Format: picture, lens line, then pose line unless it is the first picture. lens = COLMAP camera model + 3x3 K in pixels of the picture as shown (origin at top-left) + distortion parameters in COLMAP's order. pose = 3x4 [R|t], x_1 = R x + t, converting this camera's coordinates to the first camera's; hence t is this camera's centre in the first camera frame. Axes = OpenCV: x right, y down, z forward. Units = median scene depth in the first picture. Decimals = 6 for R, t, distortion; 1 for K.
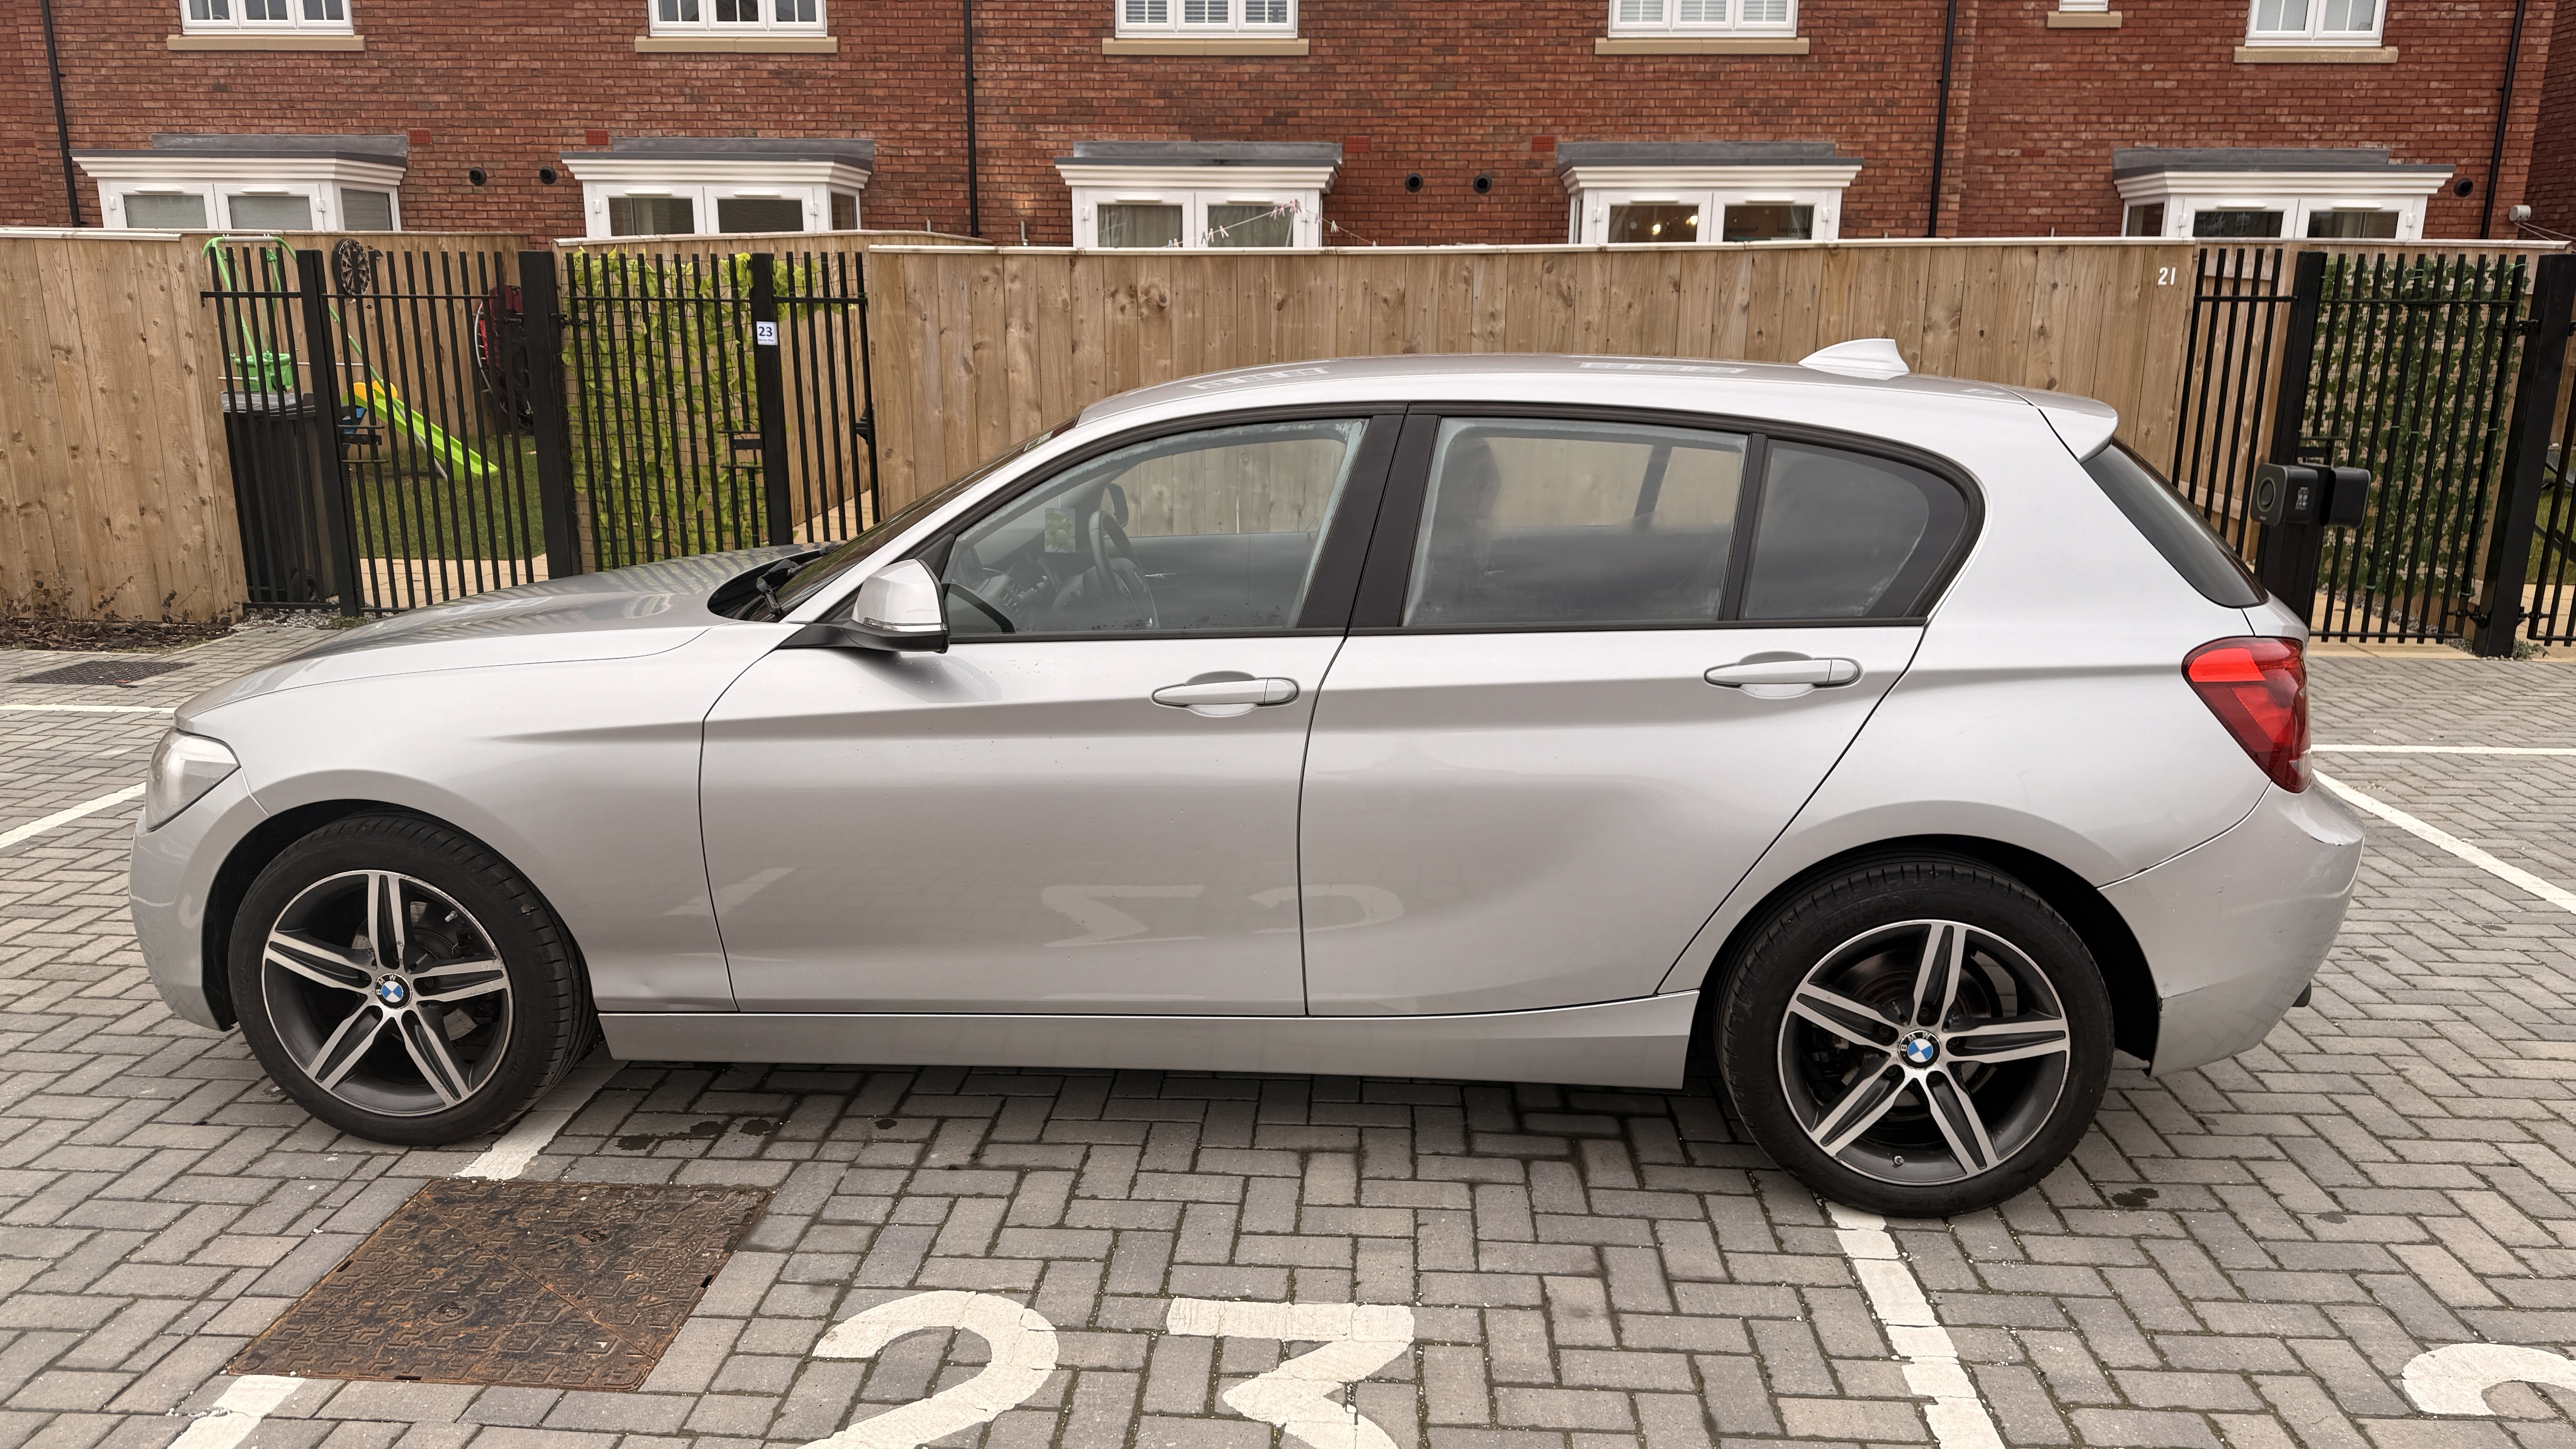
lens RADIAL K [[1811.5, 0, 1287.9], [0, 1811.5, 744.4], [0, 0, 1]] dist [0.045058, -0.053957]
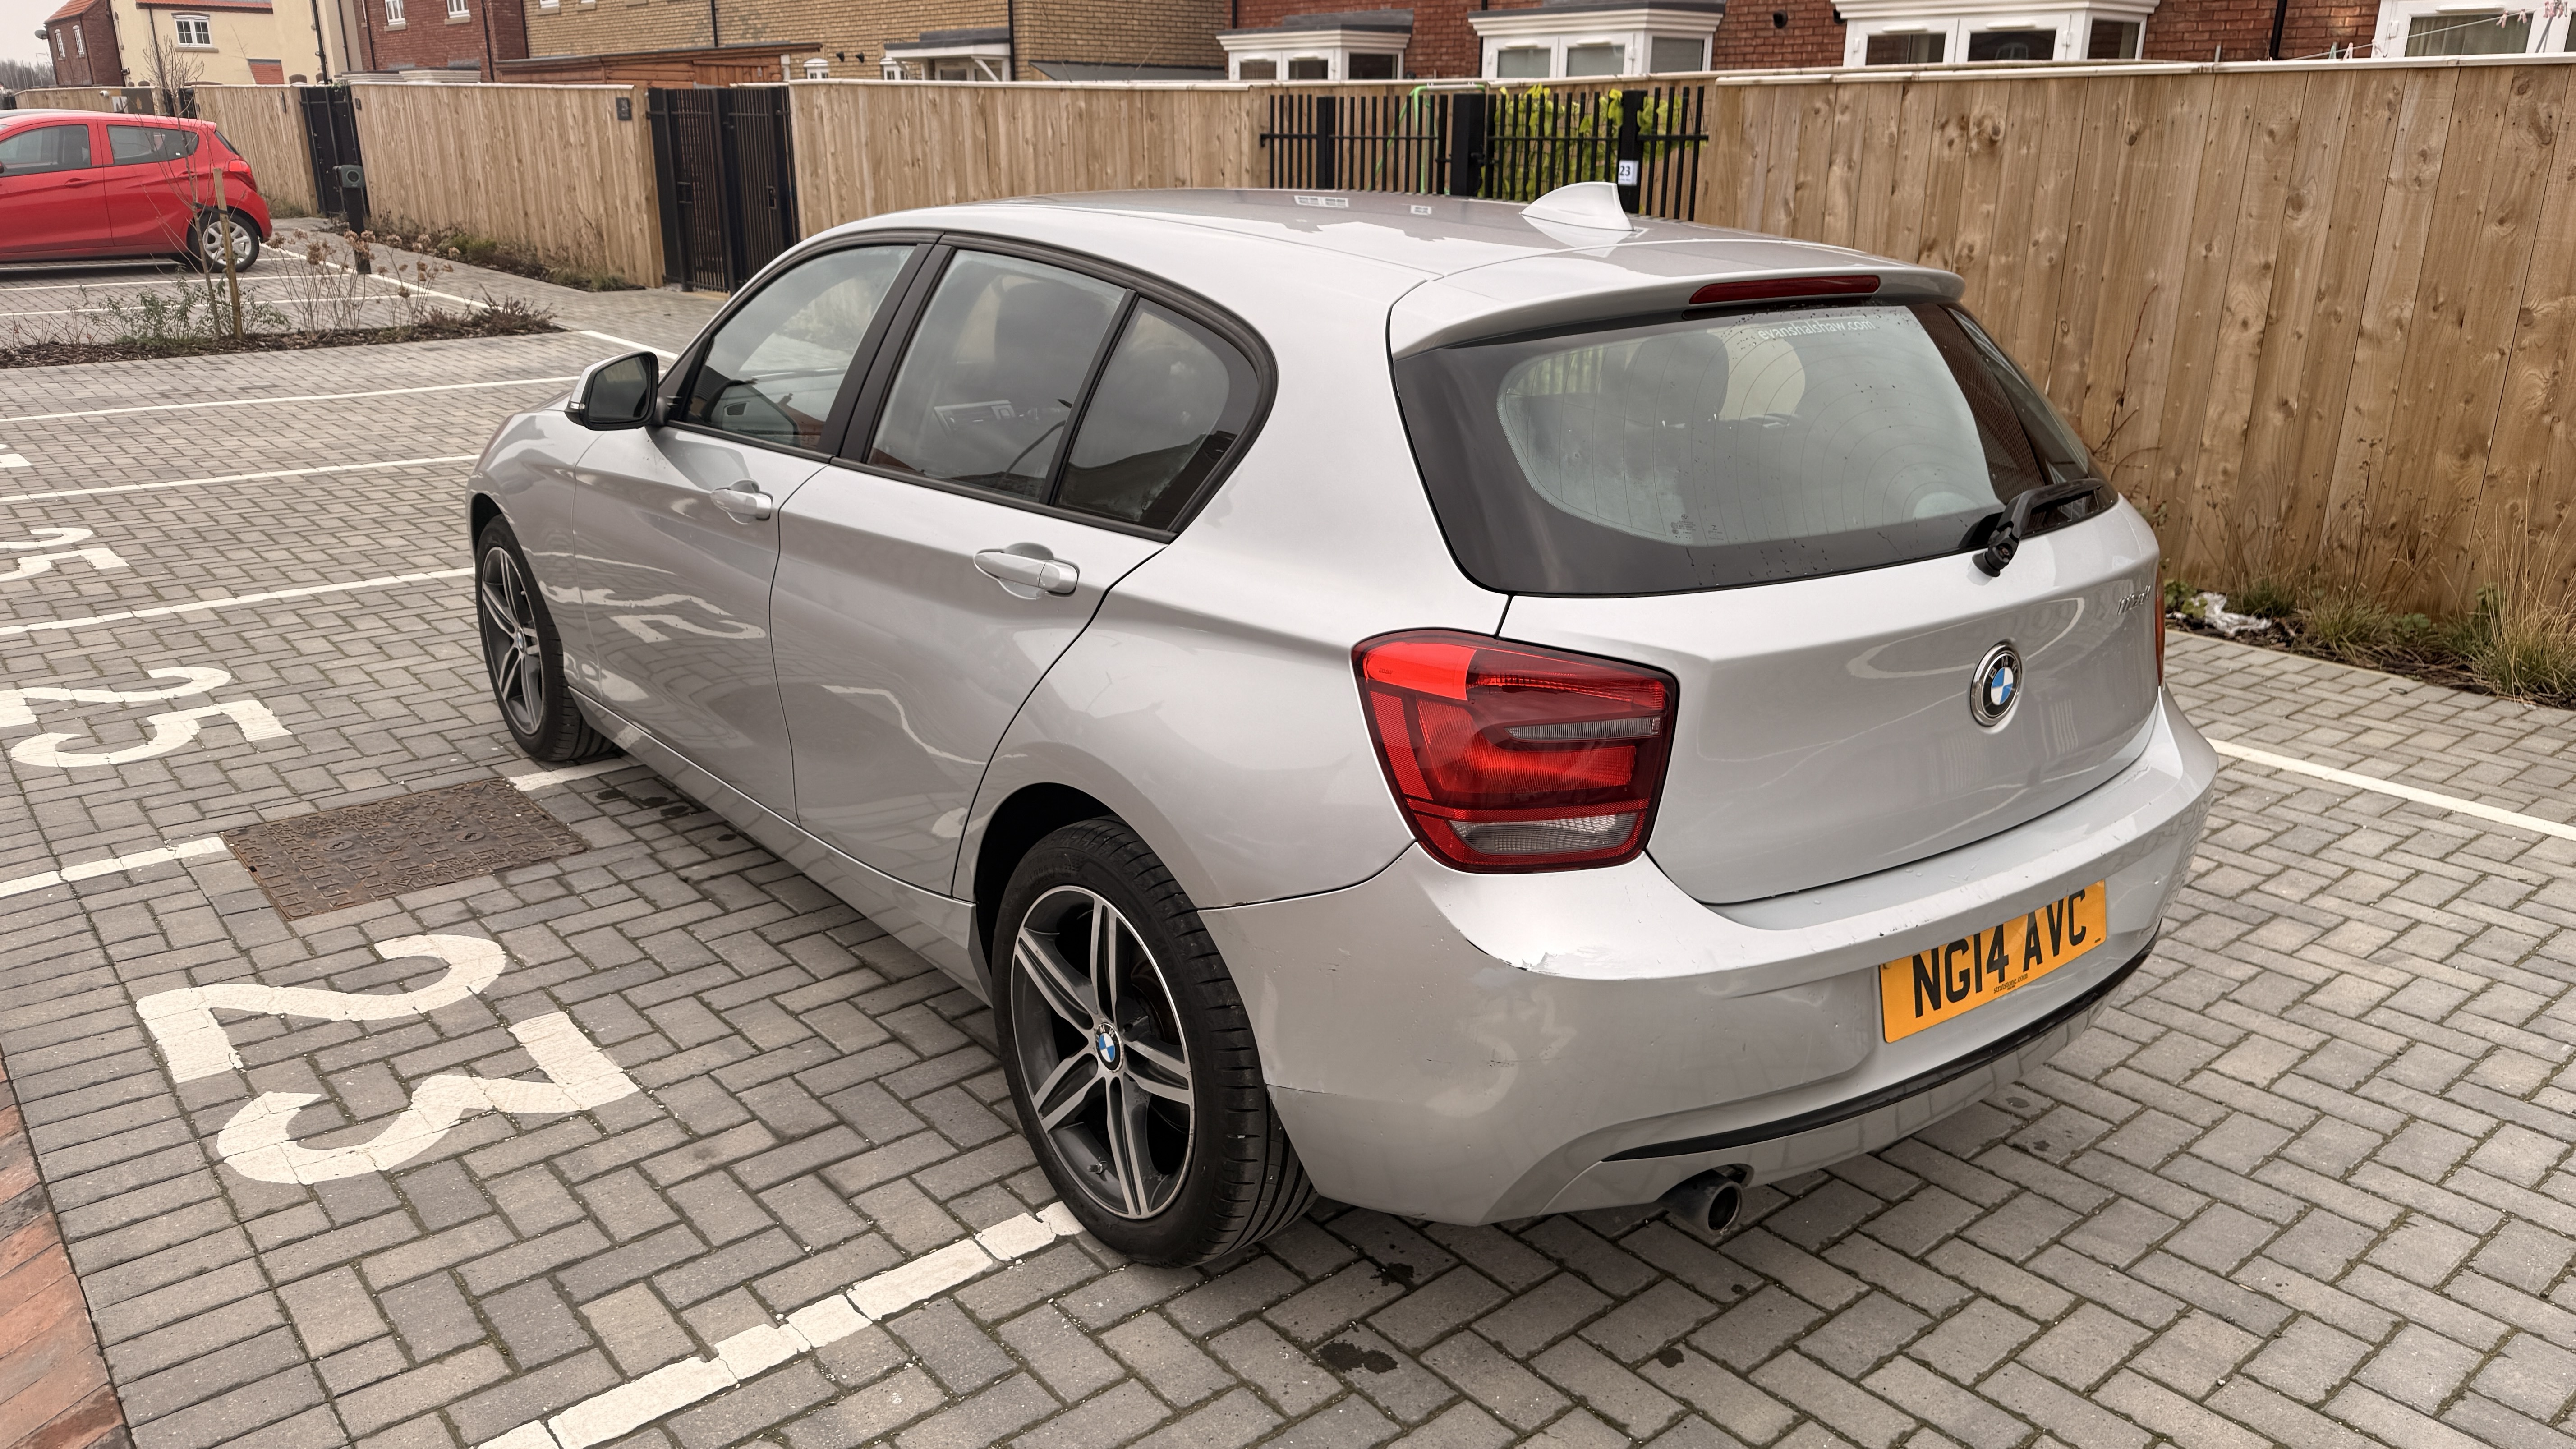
lens RADIAL K [[1811.5, 0, 1275.7], [0, 1811.5, 725.6], [0, 0, 1]] dist [0.045058, -0.053957]
pose [[0.681767, 0.225213, -0.696041, 0.844428], [-0.176348, 0.973972, 0.142409, -0.095830], [0.709996, 0.025656, 0.703738, 0.422506]]
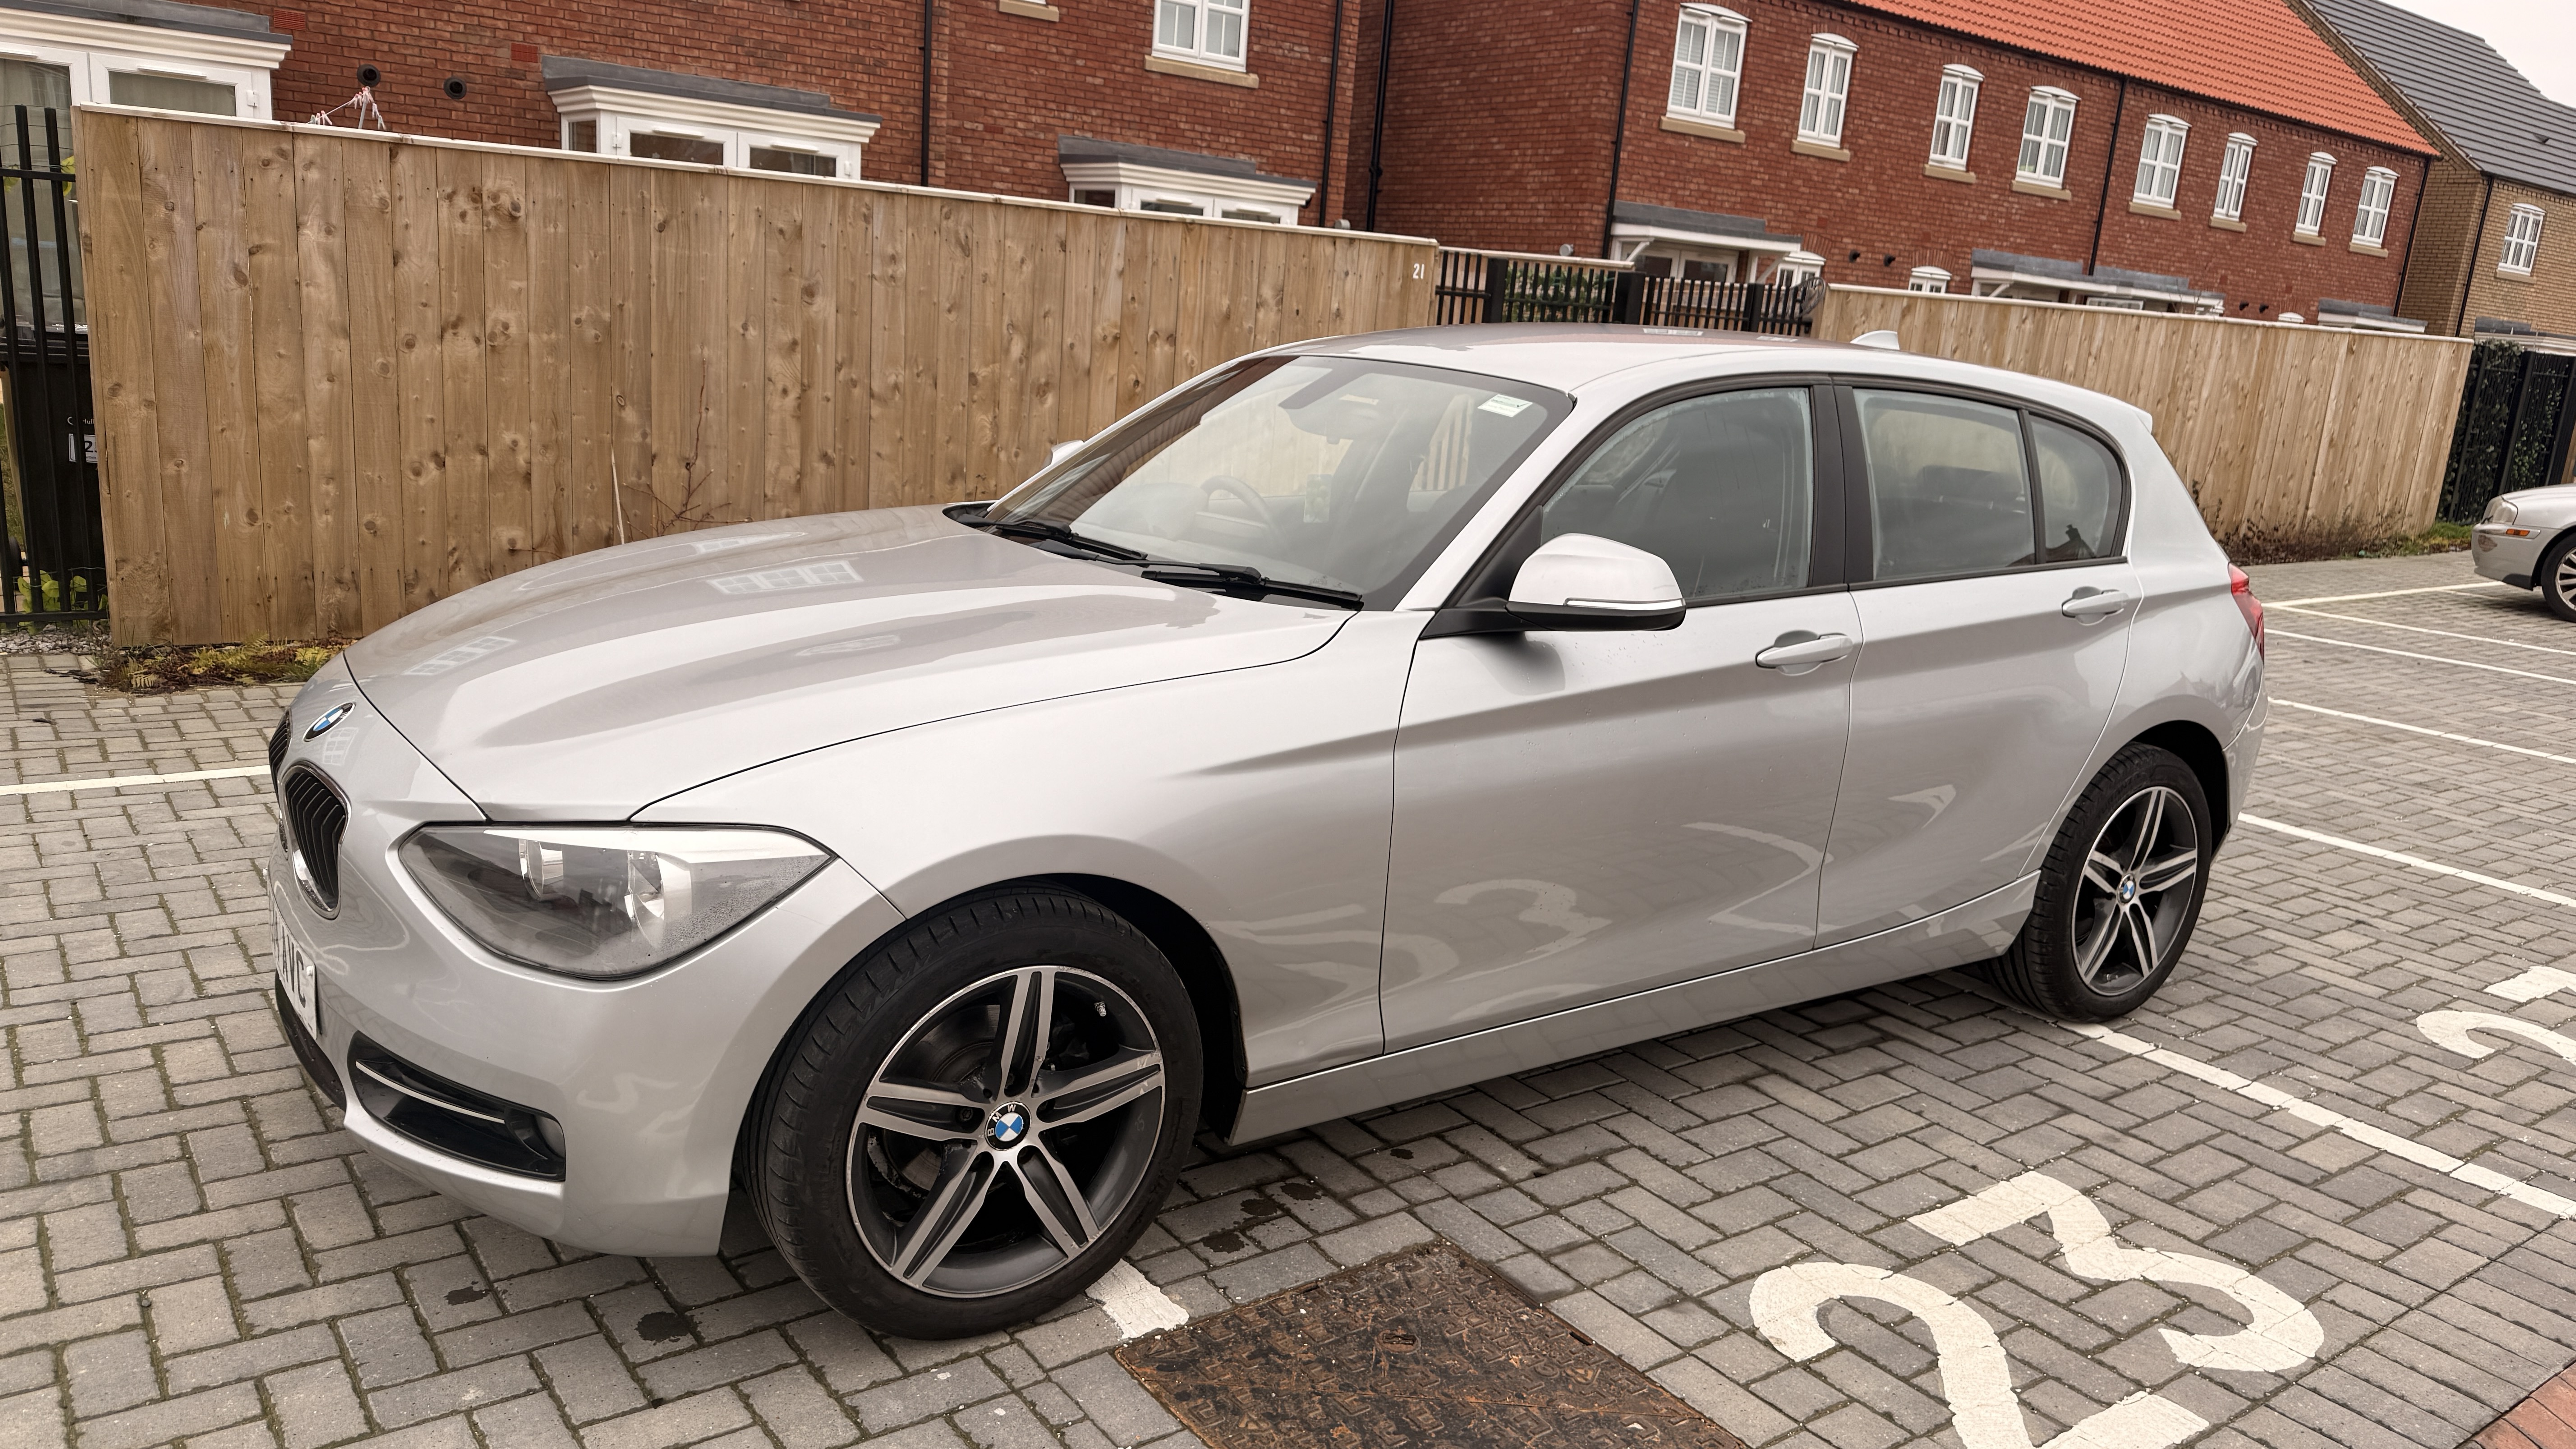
lens RADIAL K [[1811.5, 0, 1302.9], [0, 1811.5, 726.4], [0, 0, 1]] dist [0.045058, -0.053957]
pose [[0.765002, -0.094025, 0.637128, -0.829570], [0.082568, 0.995440, 0.047765, -0.052882], [-0.638714, 0.016066, 0.769277, 0.333112]]
